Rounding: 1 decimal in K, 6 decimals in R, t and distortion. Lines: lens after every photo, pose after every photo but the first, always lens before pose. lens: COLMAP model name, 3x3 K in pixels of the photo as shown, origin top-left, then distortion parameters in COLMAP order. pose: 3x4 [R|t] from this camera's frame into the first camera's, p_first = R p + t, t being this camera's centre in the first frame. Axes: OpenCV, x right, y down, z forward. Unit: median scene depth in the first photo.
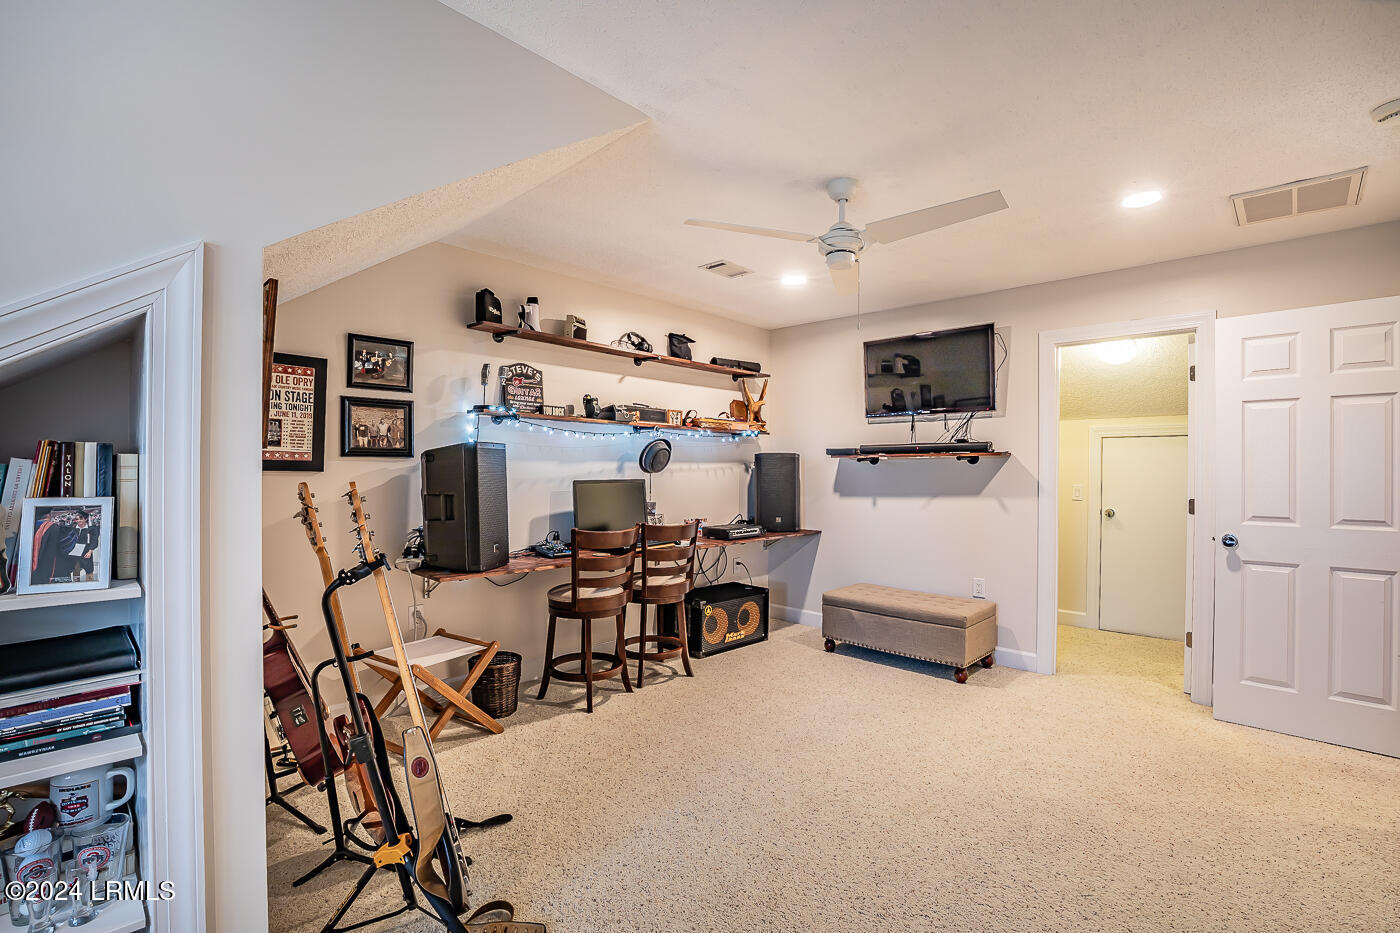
lens RADIAL K [[670.5, 0, 700.4], [0, 670.5, 470.1], [0, 0, 1]] dist [-0.001702, -0.000162]
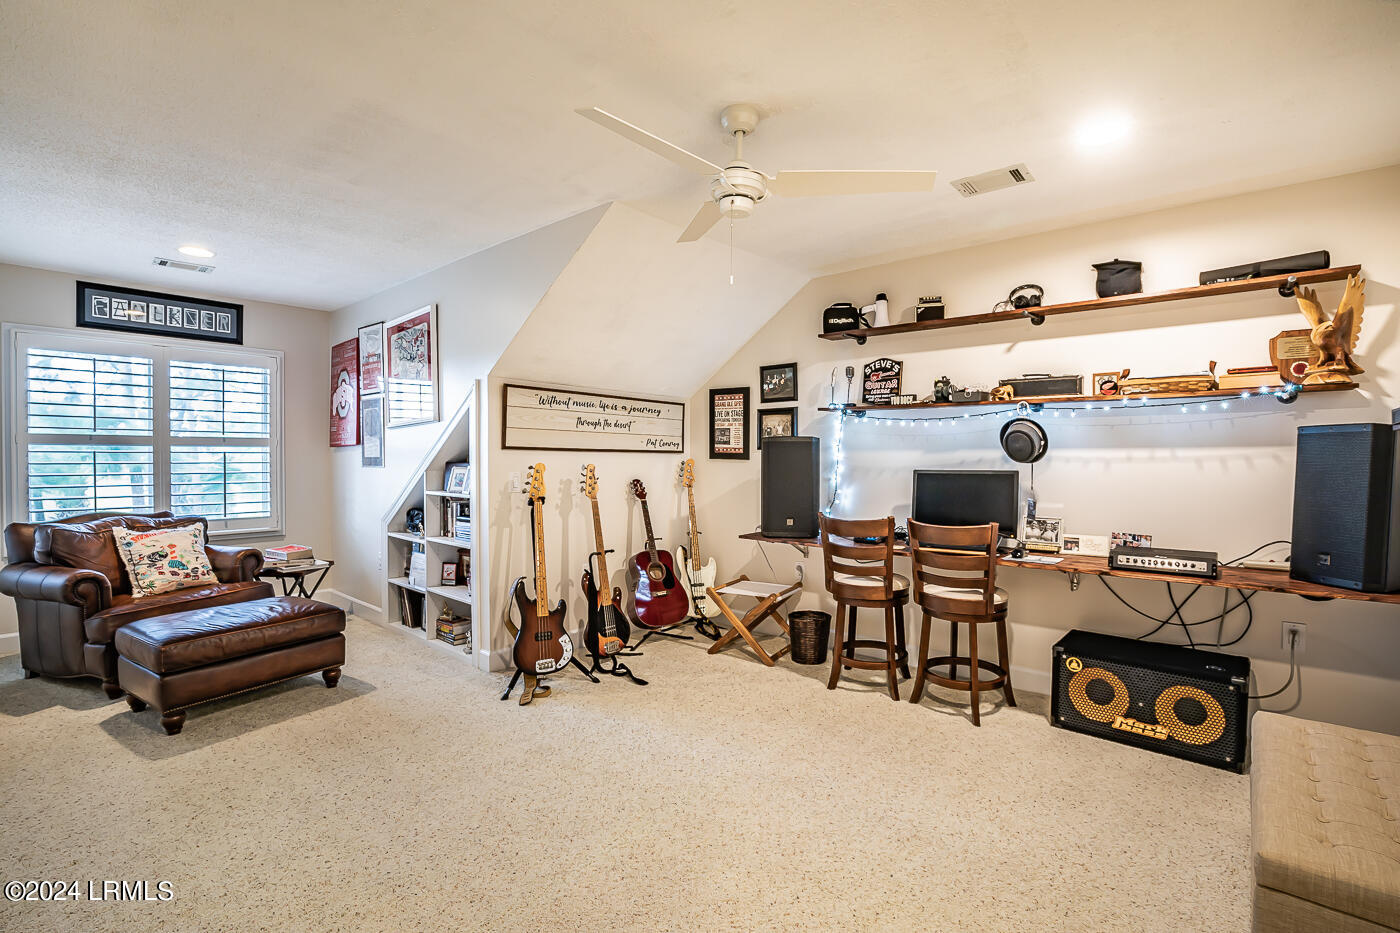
lens RADIAL K [[645.3, 0, 709.5], [0, 645.3, 465.3], [0, 0, 1]] dist [-0.038308, 0.006519]
pose [[0.027862, 0.007646, -0.999583, 0.776267], [-0.004477, 0.999962, 0.007524, 0.003713], [0.999602, 0.004265, 0.027895, 0.729855]]
